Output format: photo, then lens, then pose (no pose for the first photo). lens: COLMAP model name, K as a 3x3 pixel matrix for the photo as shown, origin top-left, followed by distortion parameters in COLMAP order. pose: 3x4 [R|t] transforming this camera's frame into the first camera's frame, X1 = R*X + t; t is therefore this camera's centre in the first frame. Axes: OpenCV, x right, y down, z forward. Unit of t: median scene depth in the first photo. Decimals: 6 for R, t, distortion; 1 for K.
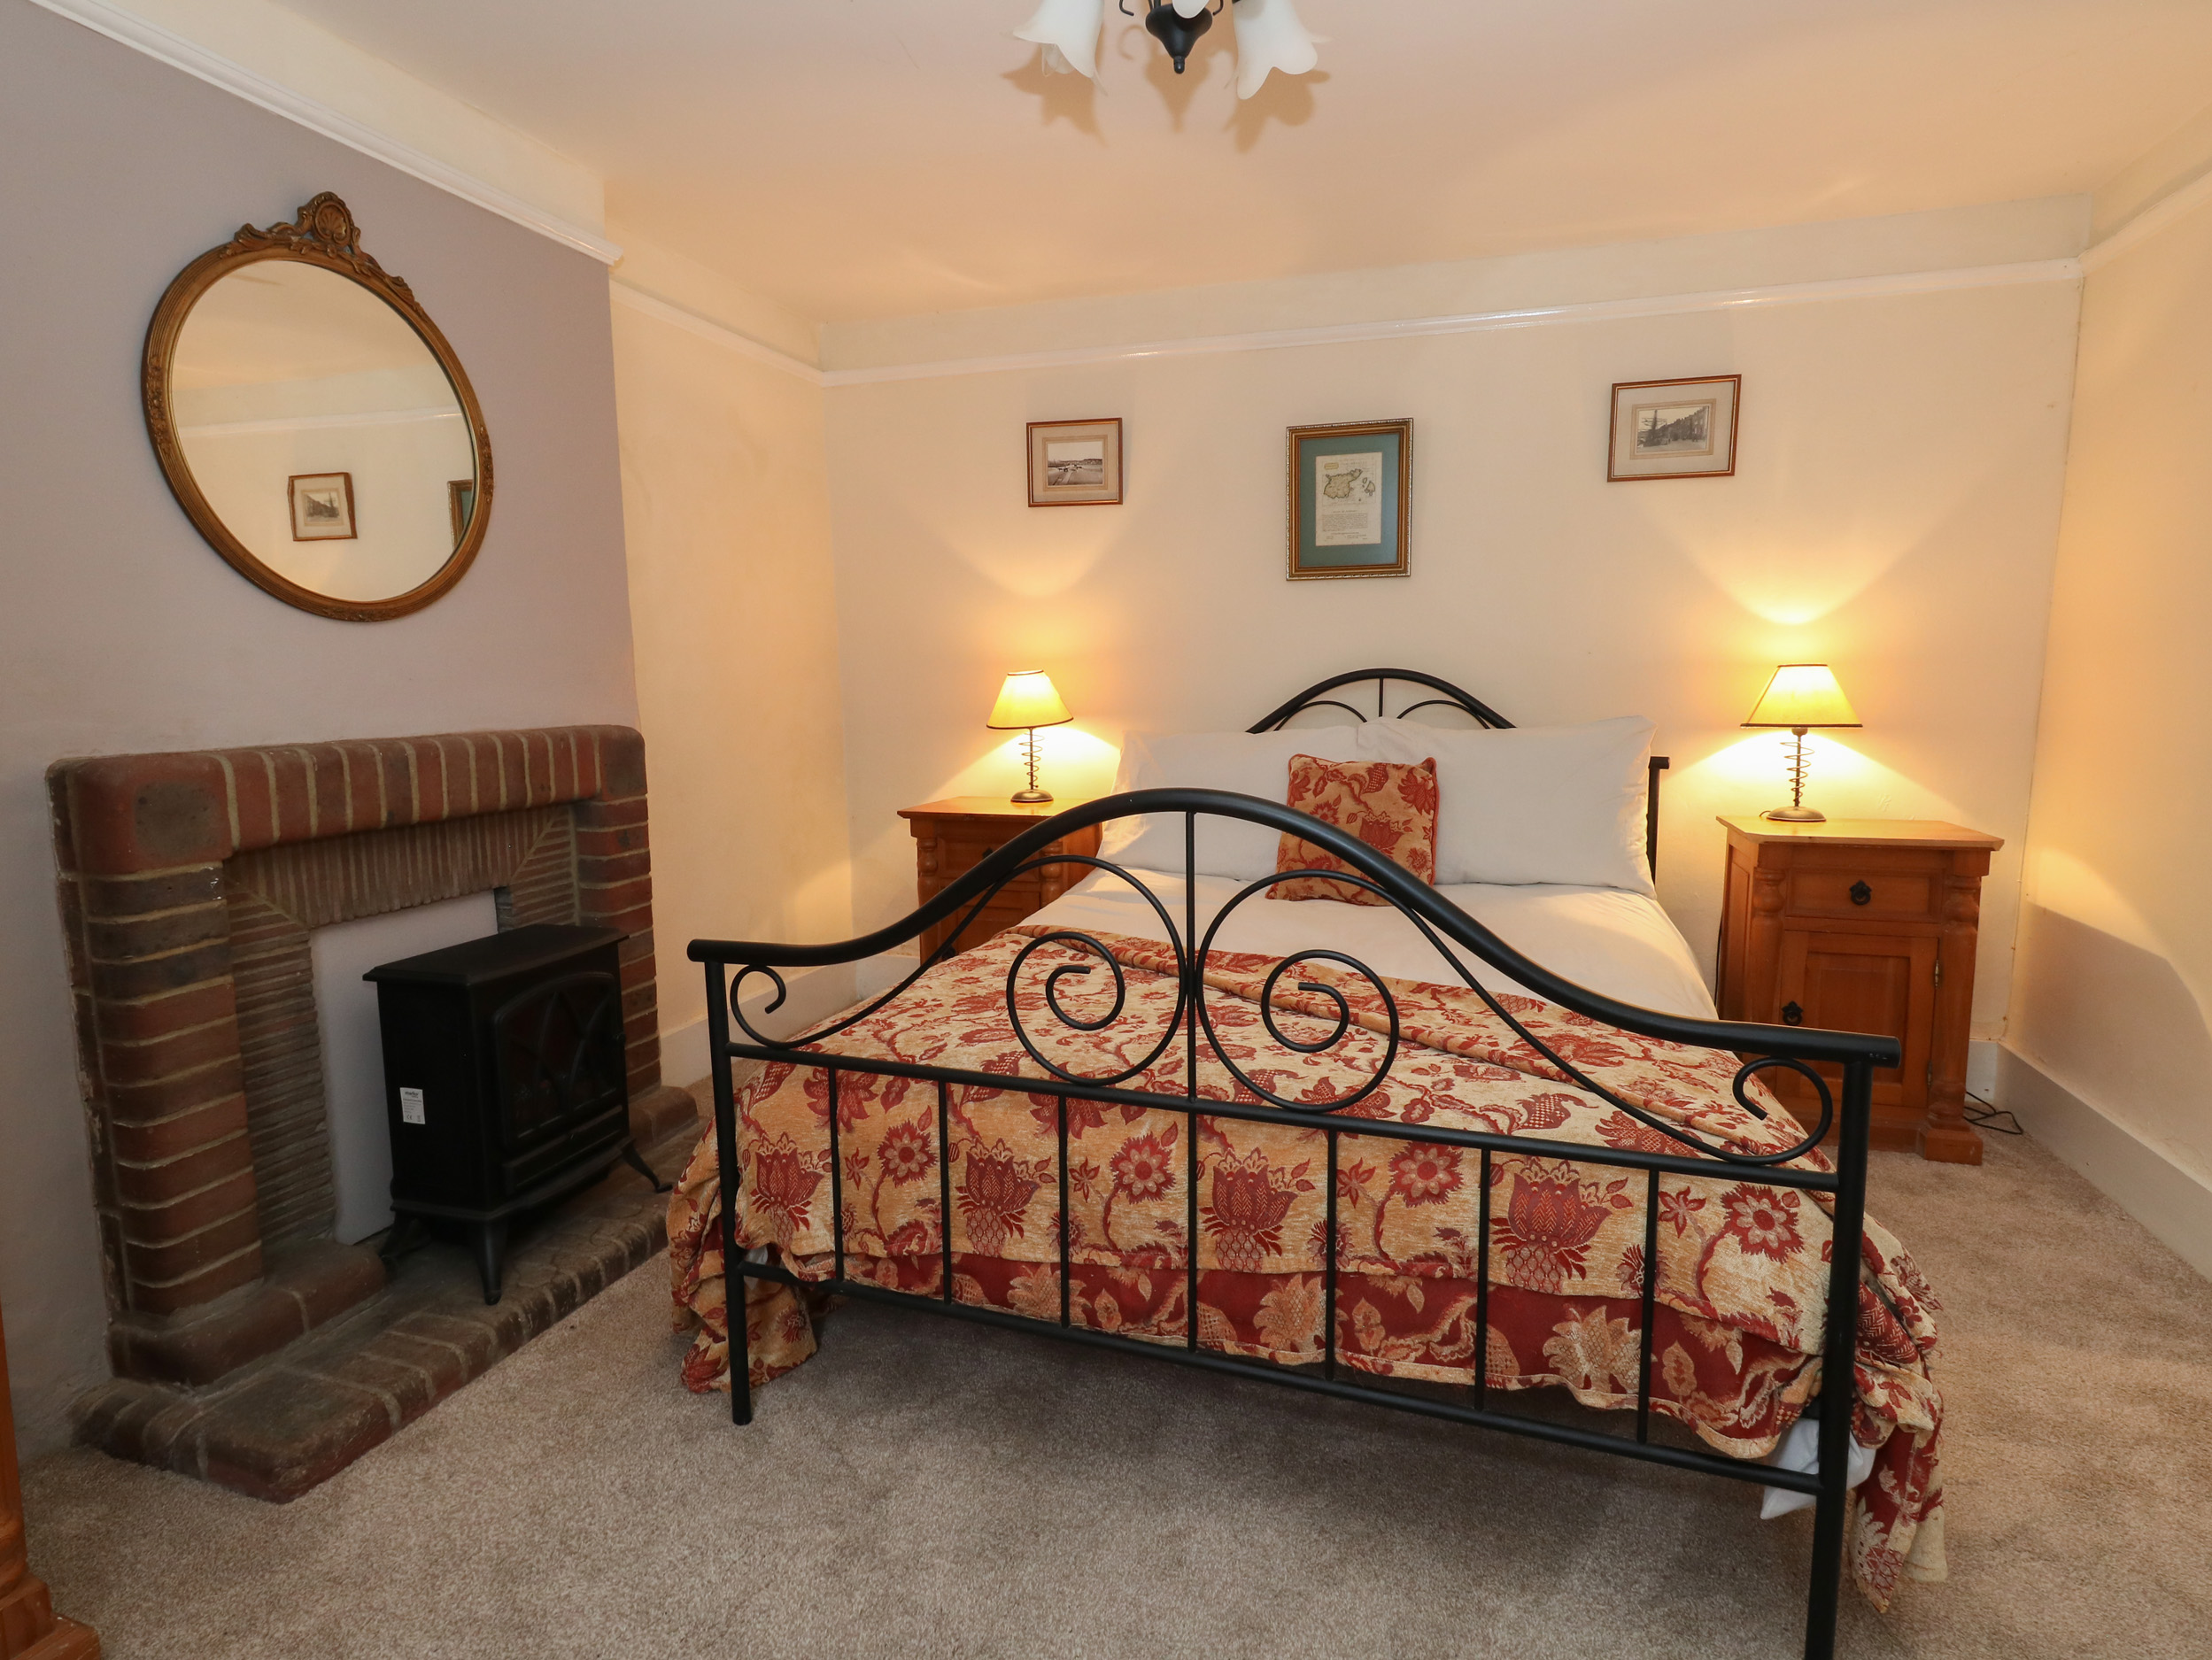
lens RADIAL K [[1161.8, 0, 1097.6], [0, 1161.8, 830.1], [0, 0, 1]] dist [0.000986, -0.000253]
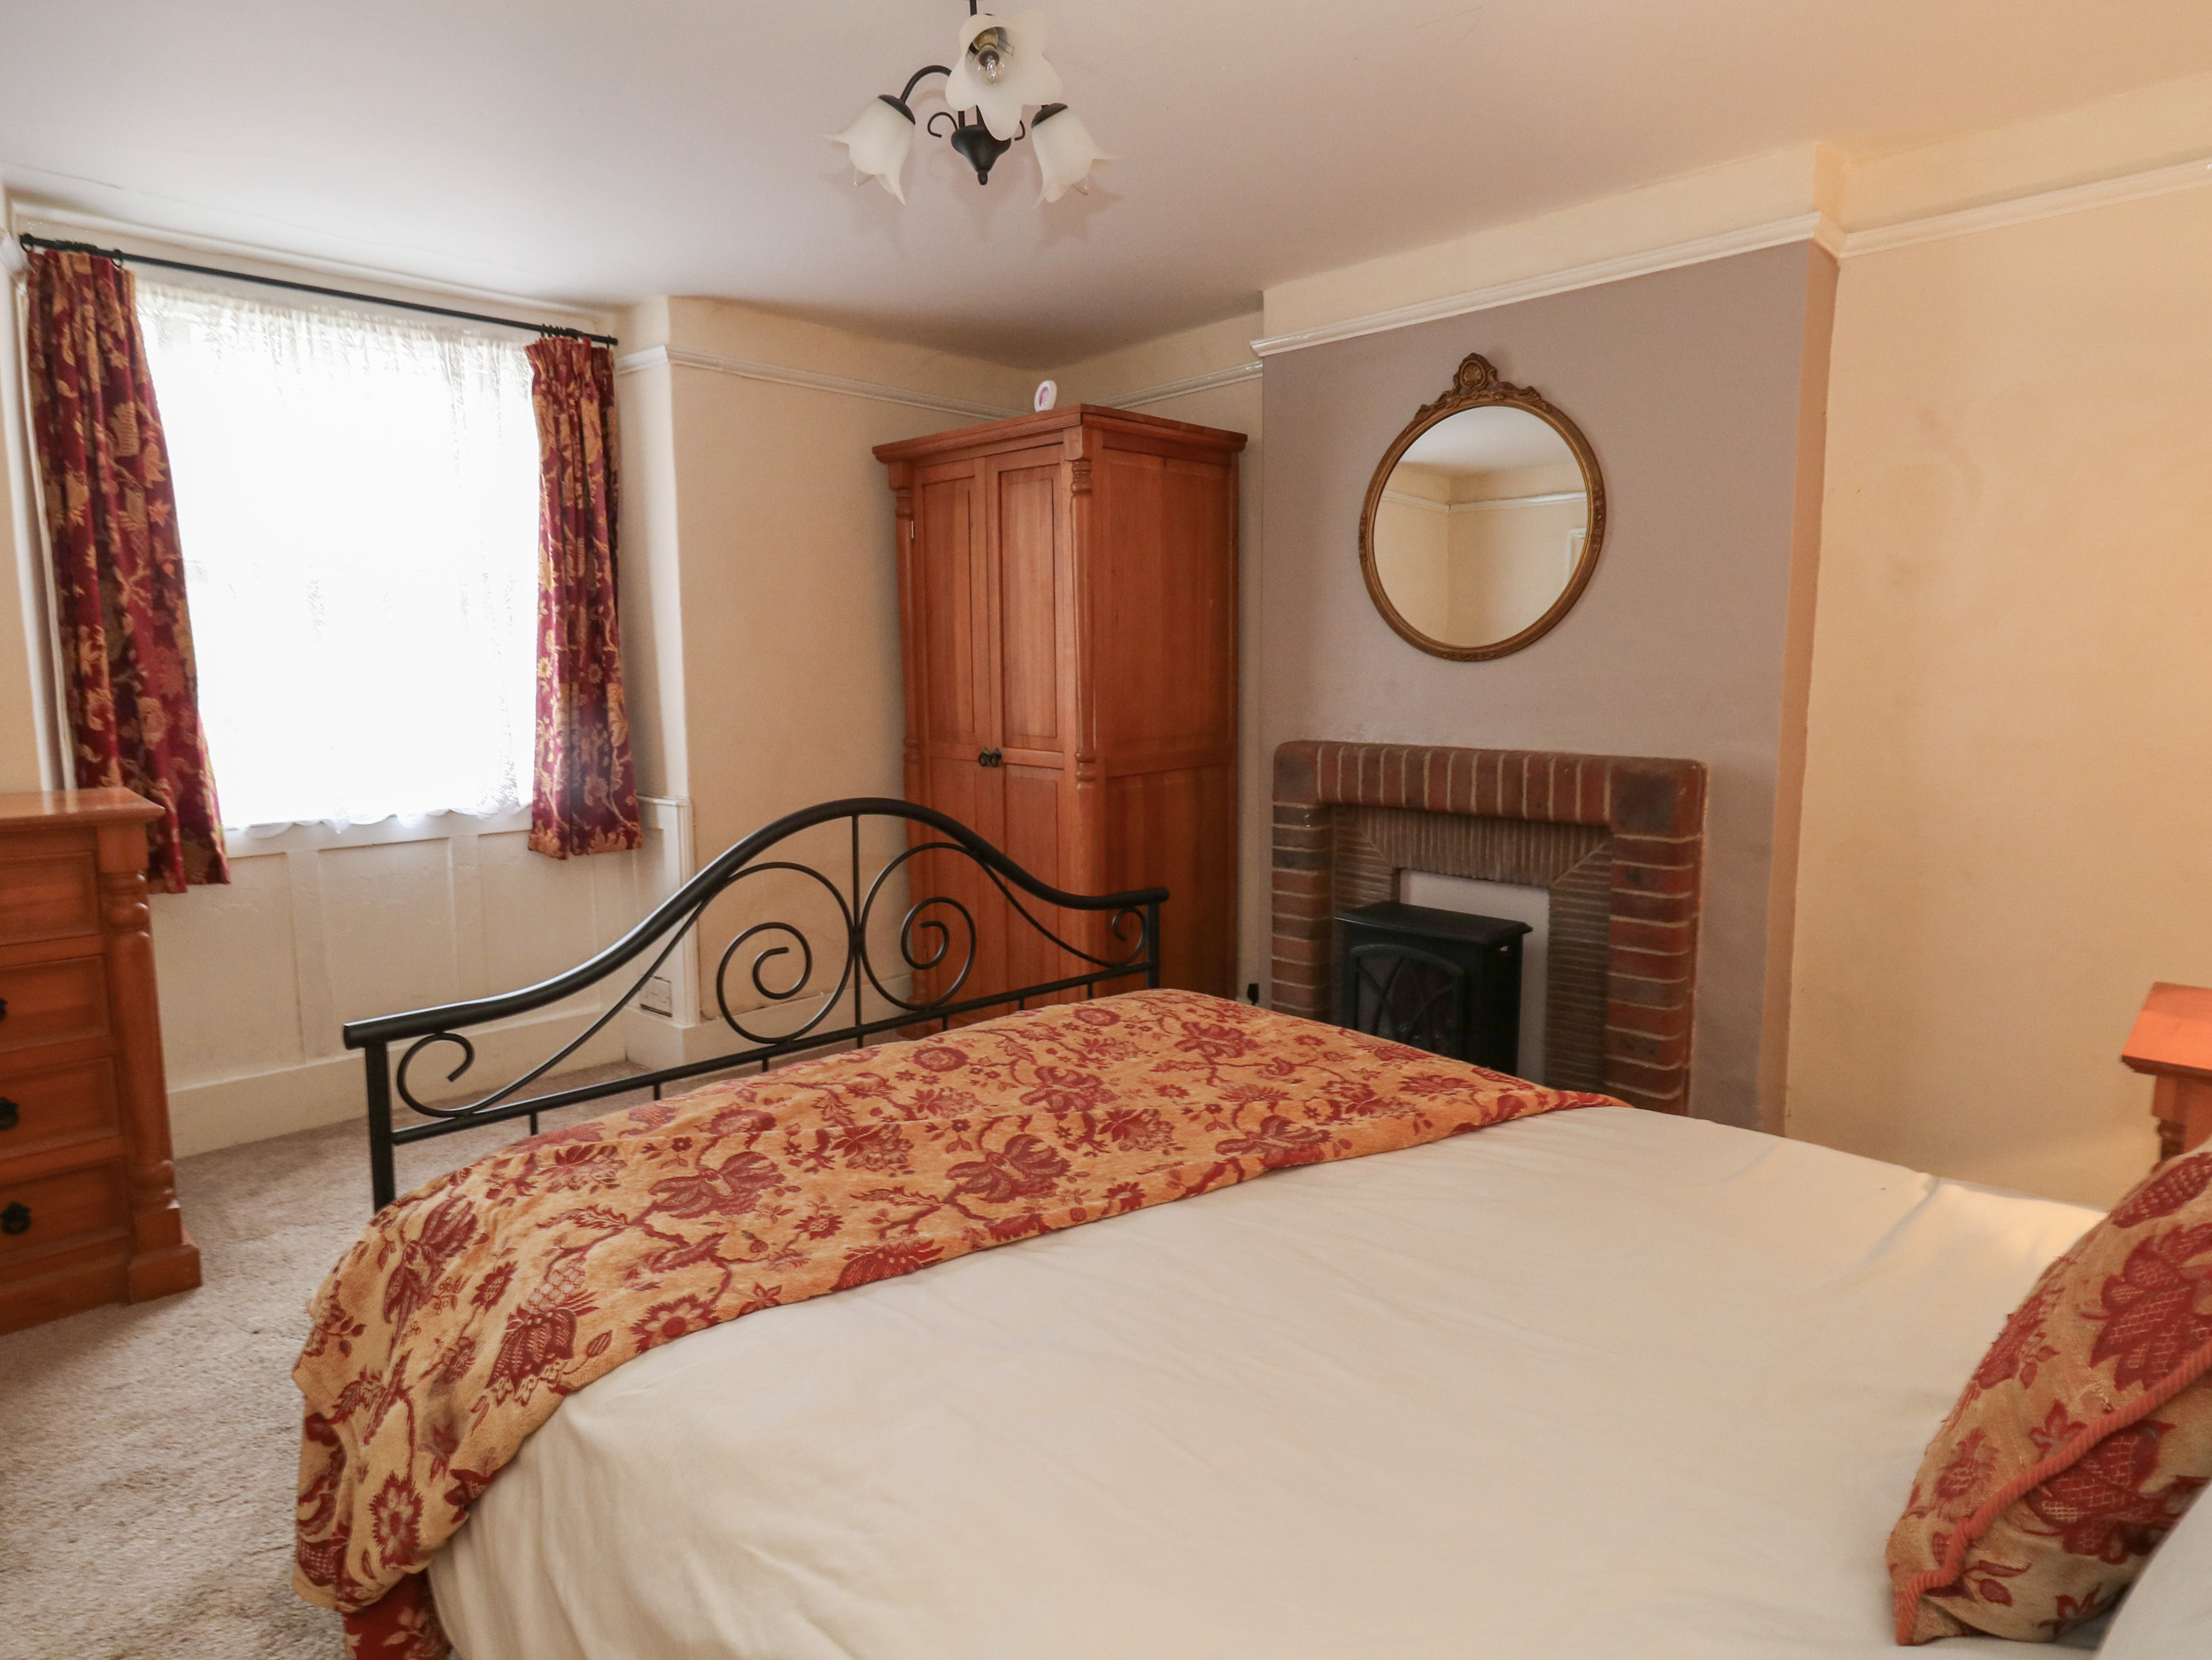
lens RADIAL K [[1203.5, 0, 1128.8], [0, 1203.5, 819.8], [0, 0, 1]] dist [-0.004207, -0.000523]
pose [[-0.421734, 0.117347, -0.899094, 0.637136], [-0.124806, 0.974639, 0.185749, -0.164385], [0.898089, 0.190549, -0.396393, 0.964516]]
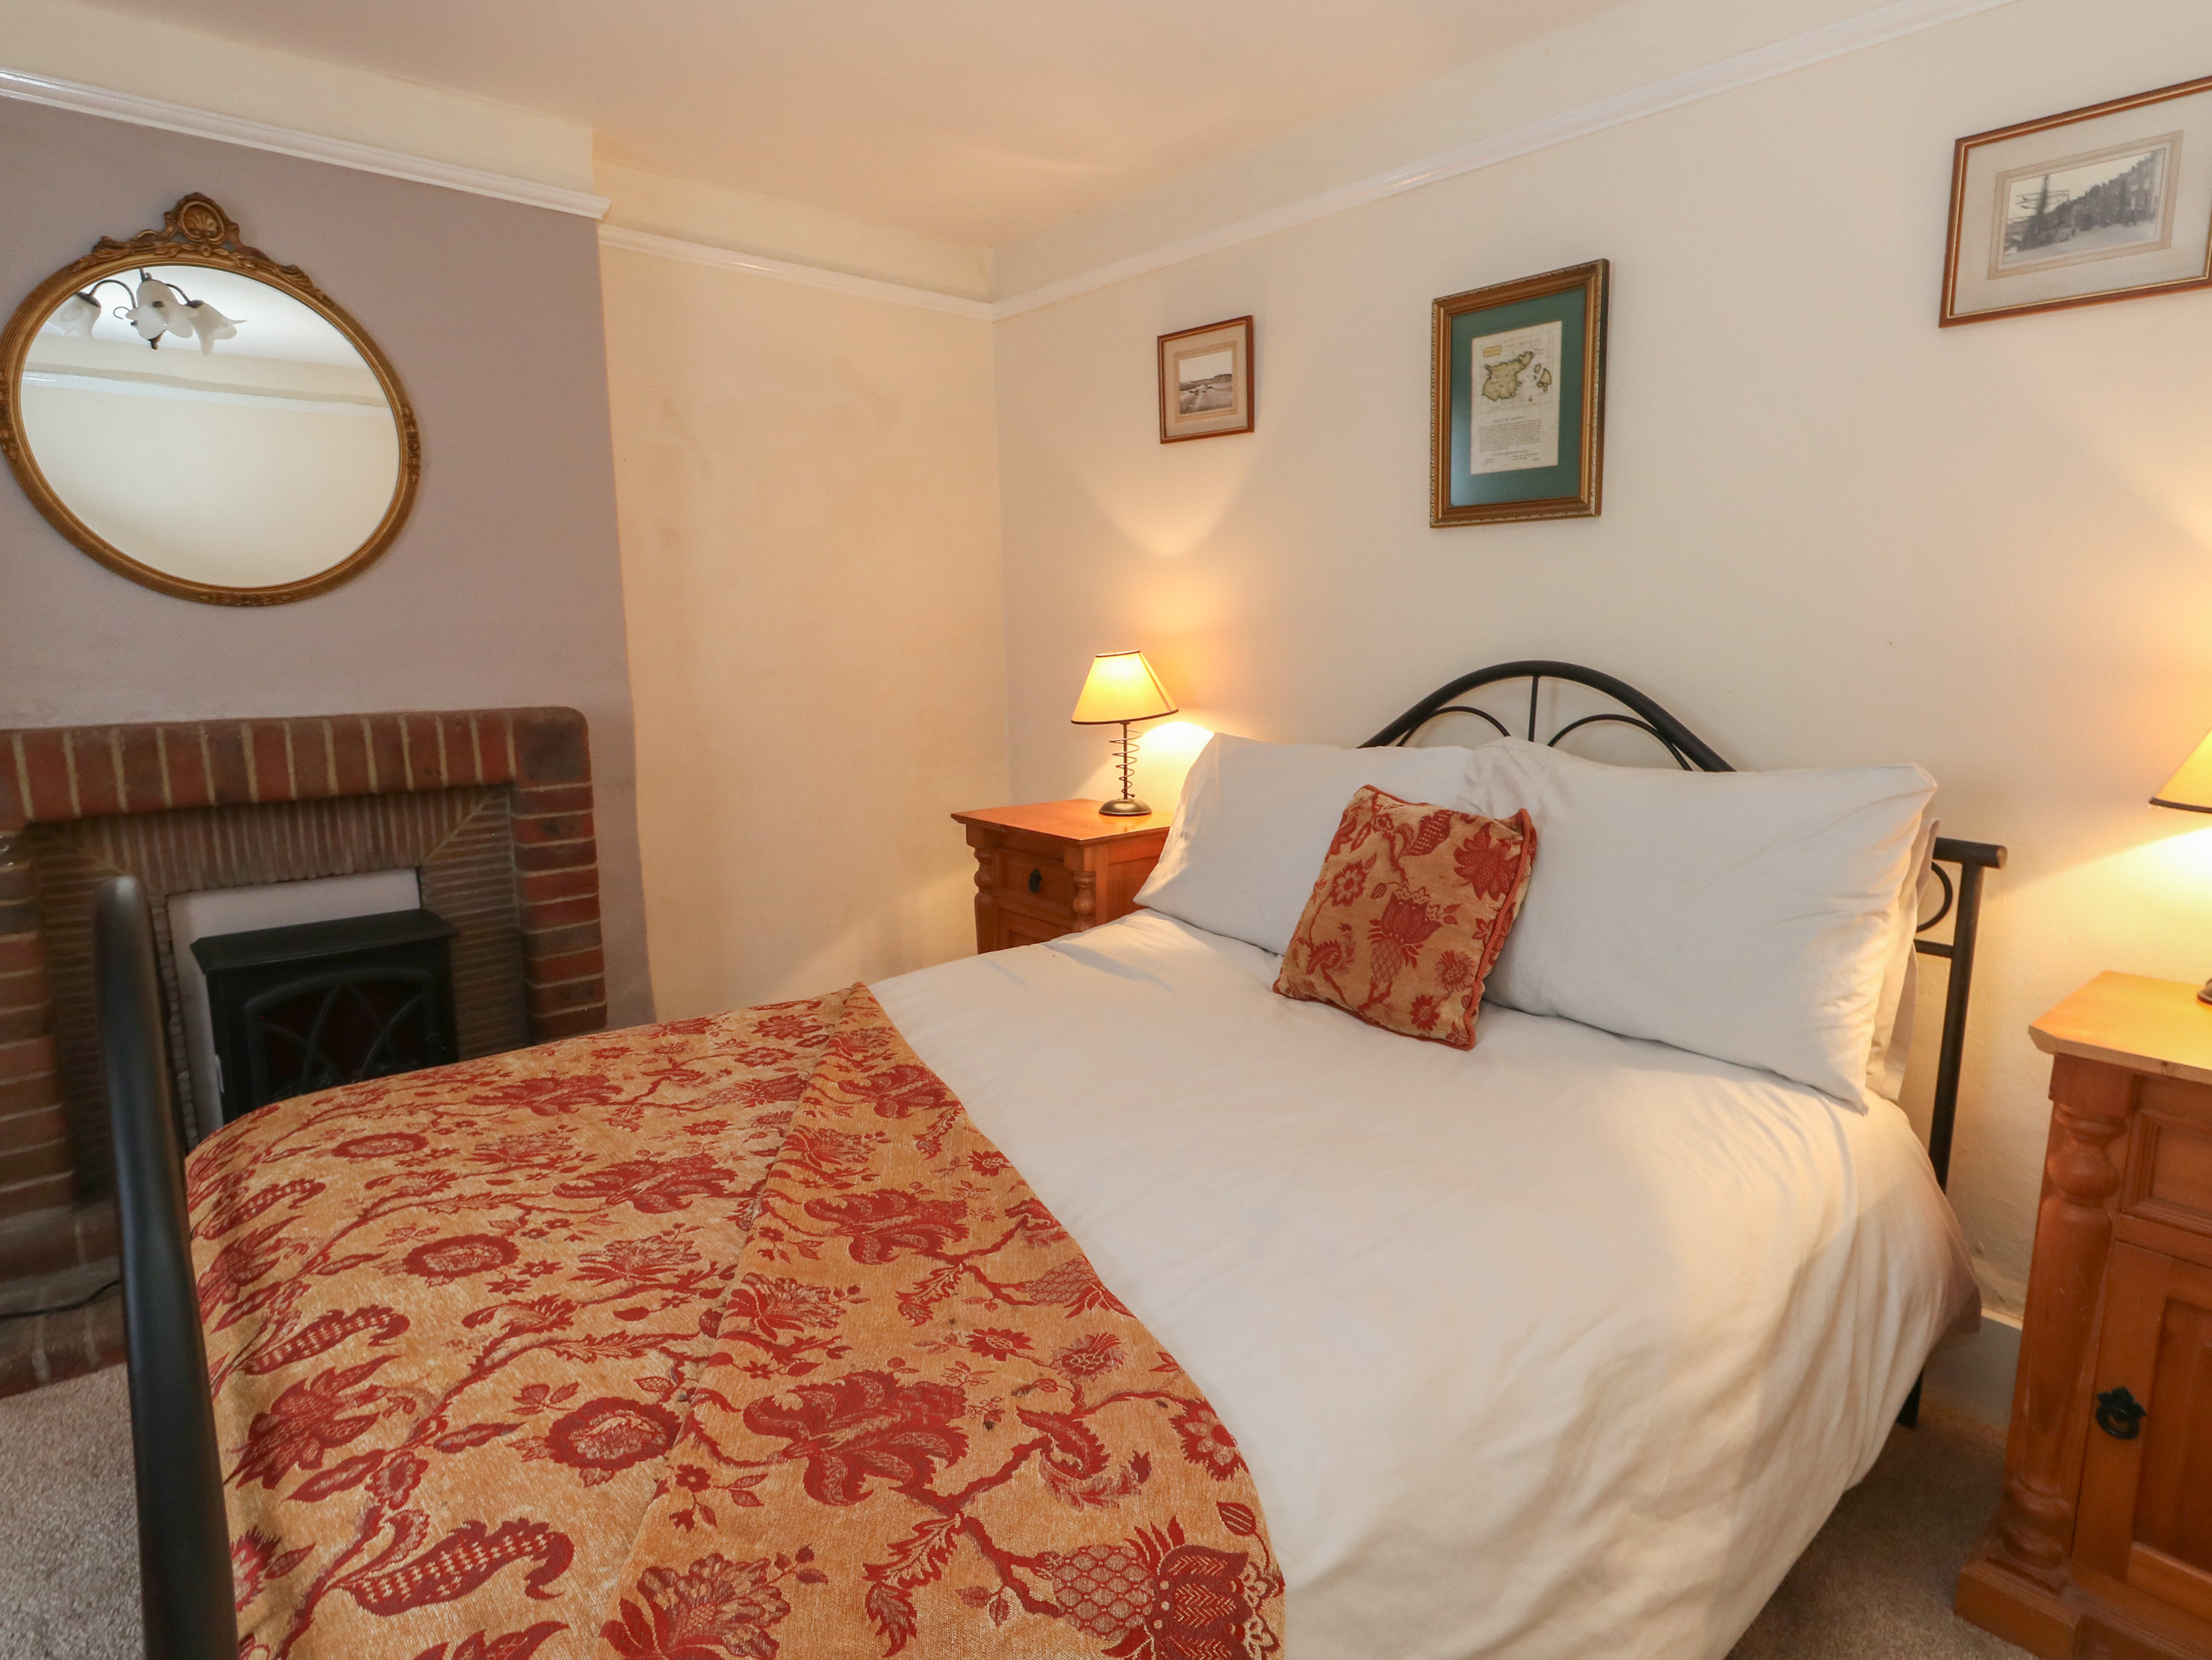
lens RADIAL K [[1203.4, 0, 1106.0], [0, 1203.4, 830.0], [0, 0, 1]] dist [-0.001656, -0.001417]
pose [[0.856324, 0.094291, -0.507758, 0.468320], [-0.077093, 0.995514, 0.054852, -0.076565], [0.510653, -0.007827, 0.859752, 0.362097]]
